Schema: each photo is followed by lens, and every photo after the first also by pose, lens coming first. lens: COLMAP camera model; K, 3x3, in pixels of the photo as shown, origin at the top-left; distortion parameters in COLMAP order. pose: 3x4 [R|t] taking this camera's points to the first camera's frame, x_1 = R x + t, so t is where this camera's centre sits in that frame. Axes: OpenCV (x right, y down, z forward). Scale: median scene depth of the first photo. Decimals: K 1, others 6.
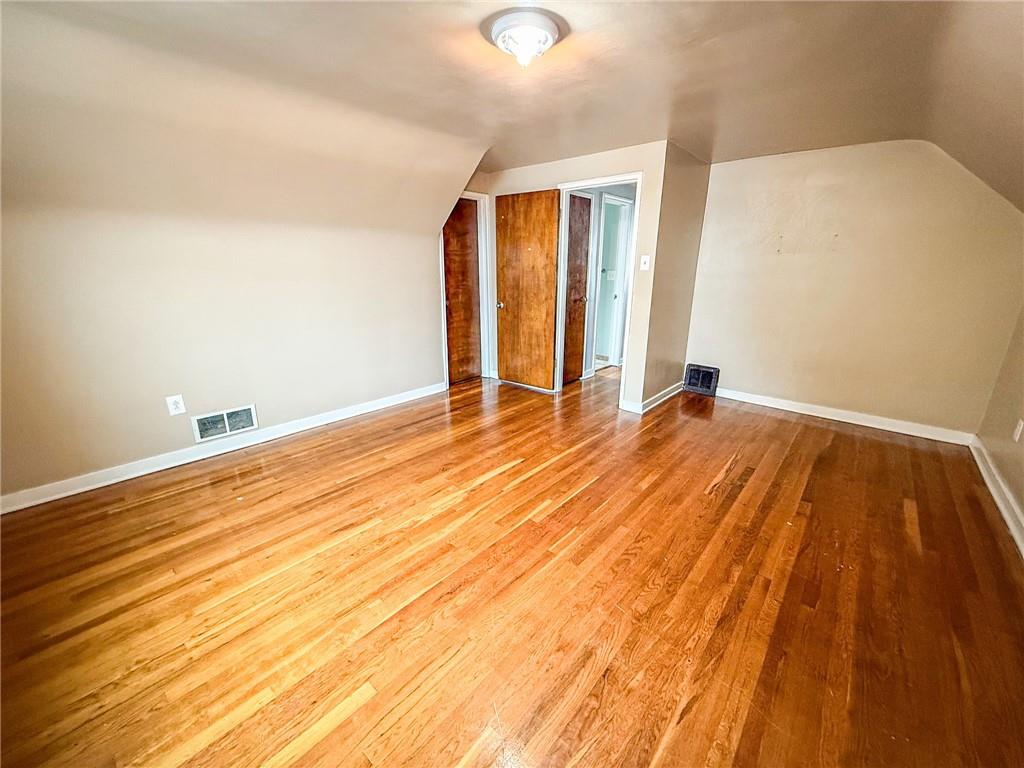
lens RADIAL K [[406.6, 0, 510.8], [0, 406.6, 382.9], [0, 0, 1]] dist [0.001638, -0.000842]
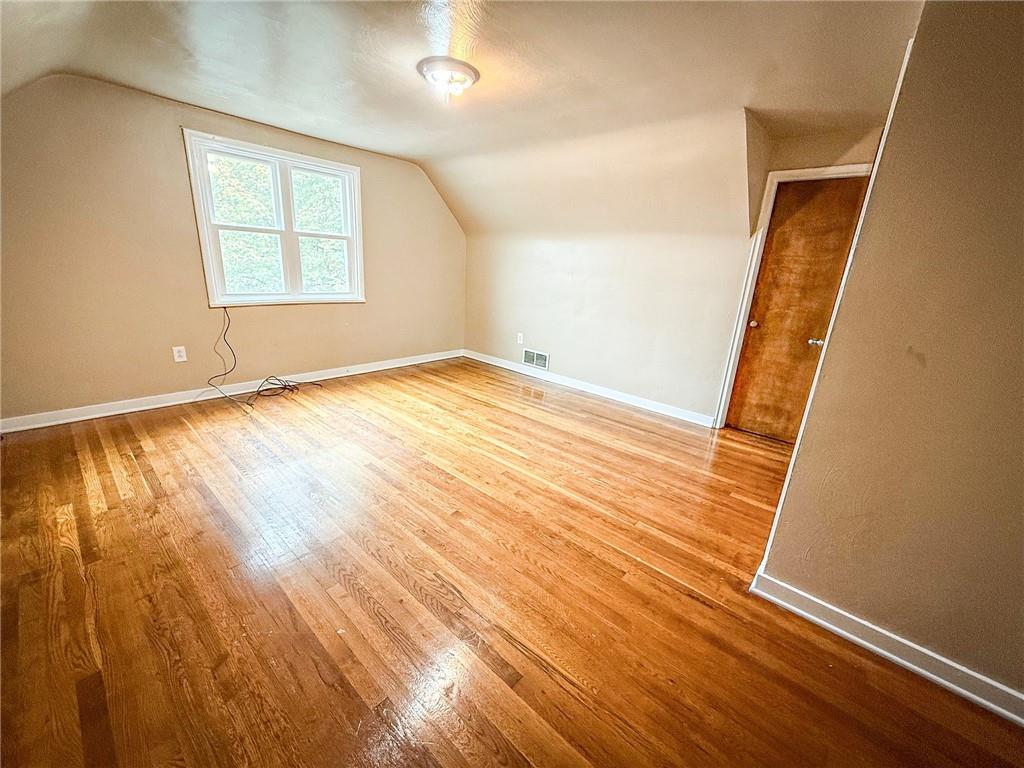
lens RADIAL K [[406.6, 0, 510.0], [0, 406.6, 381.2], [0, 0, 1]] dist [0.001638, -0.000842]
pose [[-0.002971, 0.277732, -0.960654, 1.128563], [-0.335166, 0.904816, 0.262626, -0.272272], [0.942154, 0.322759, 0.090398, 0.997241]]
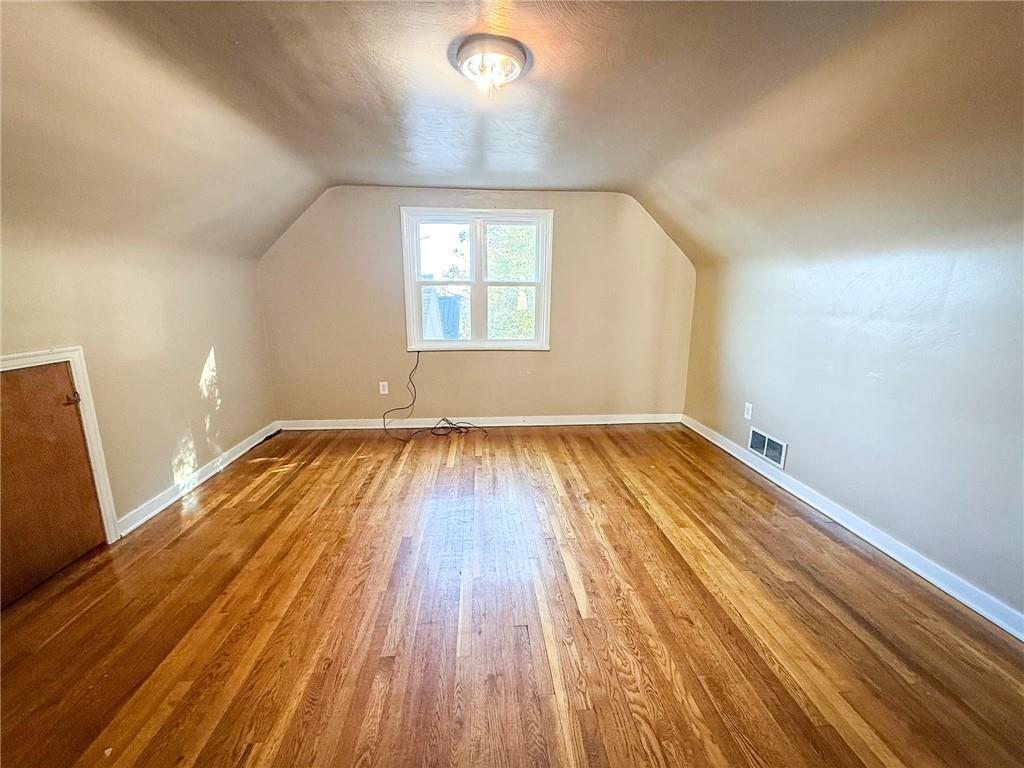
lens RADIAL K [[406.6, 0, 510.1], [0, 406.6, 381.5], [0, 0, 1]] dist [0.001638, -0.000842]
pose [[-0.696472, 0.142951, -0.703201, 0.580775], [-0.205661, 0.899082, 0.386464, -0.401480], [0.687481, 0.413782, -0.596787, 1.396663]]
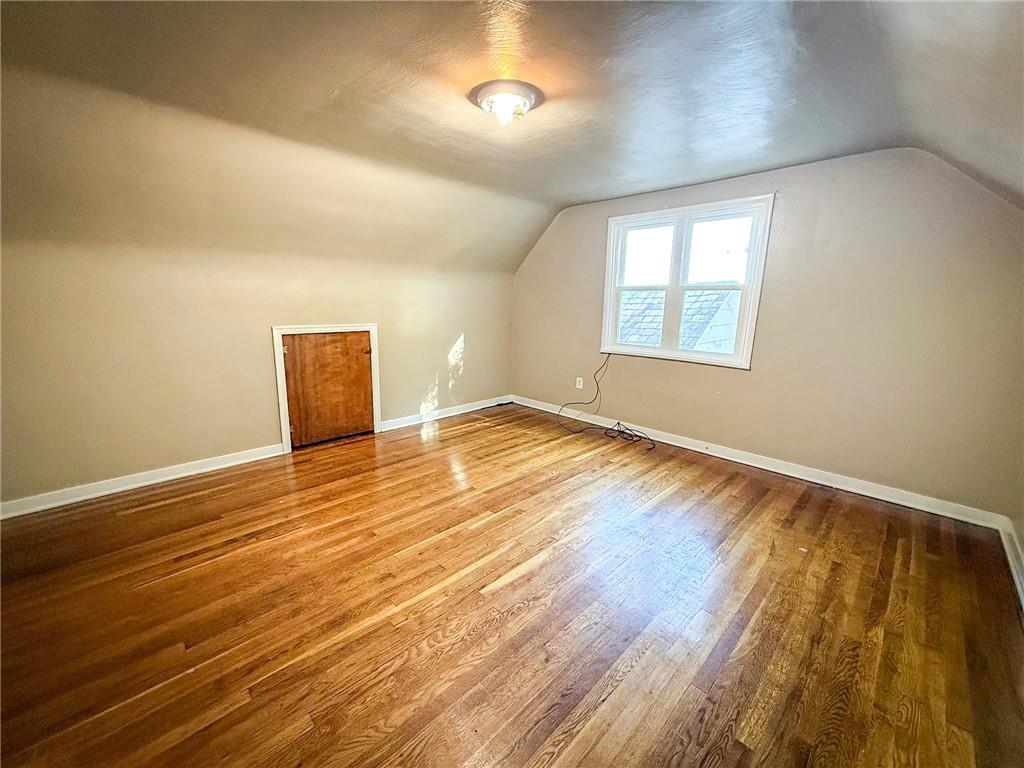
lens RADIAL K [[406.6, 0, 510.9], [0, 406.6, 382.9], [0, 0, 1]] dist [0.001638, -0.000842]
pose [[-0.997260, -0.032423, 0.066496, -0.058806], [0.002000, 0.886698, 0.462345, -0.489175], [-0.073952, 0.461211, -0.884203, 1.732168]]
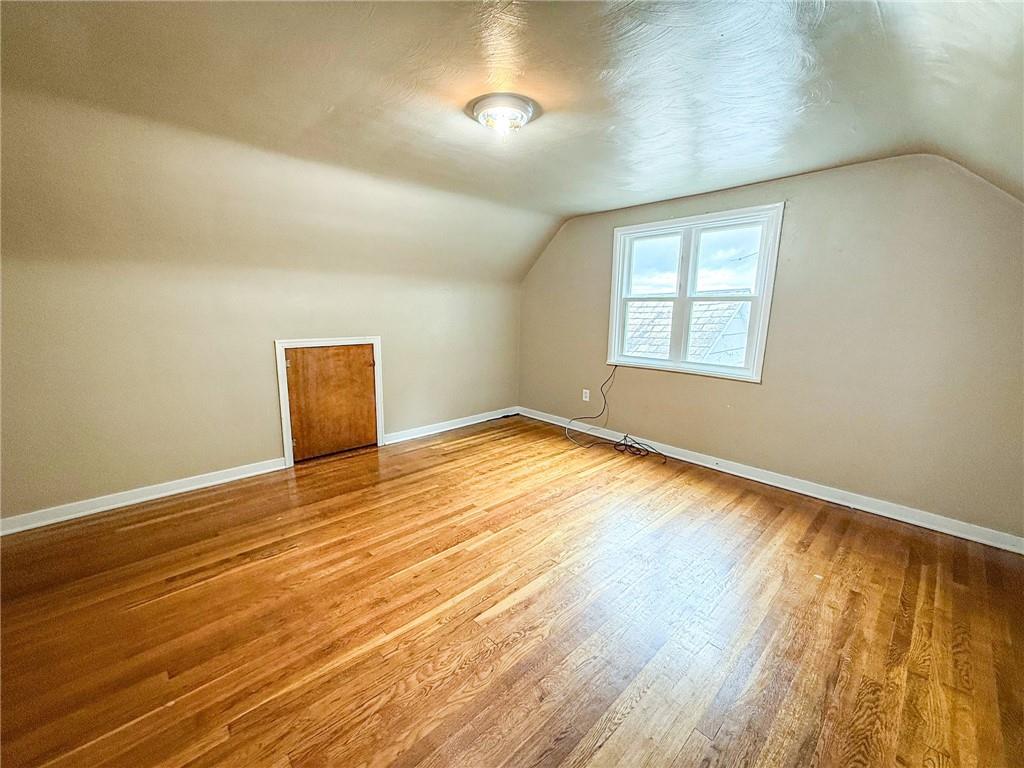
lens RADIAL K [[406.6, 0, 511.3], [0, 406.6, 382.8], [0, 0, 1]] dist [0.001638, -0.000842]
pose [[-0.995095, -0.030273, 0.094174, -0.085293], [0.014926, 0.895172, 0.445470, -0.496646], [-0.097788, 0.444691, -0.890330, 1.697297]]
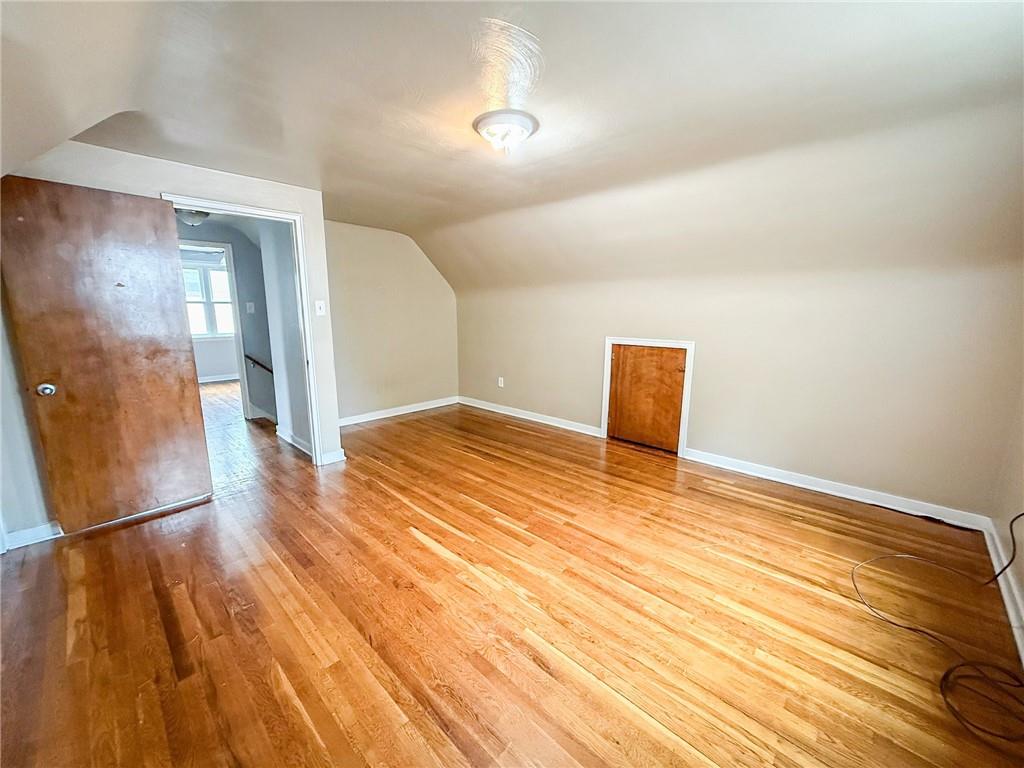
lens RADIAL K [[406.6, 0, 509.2], [0, 406.6, 382.6], [0, 0, 1]] dist [0.001638, -0.000842]
pose [[0.042509, -0.183678, 0.982067, -0.942886], [0.275973, 0.946871, 0.165150, -0.240743], [-0.960225, 0.264004, 0.090940, 0.777755]]
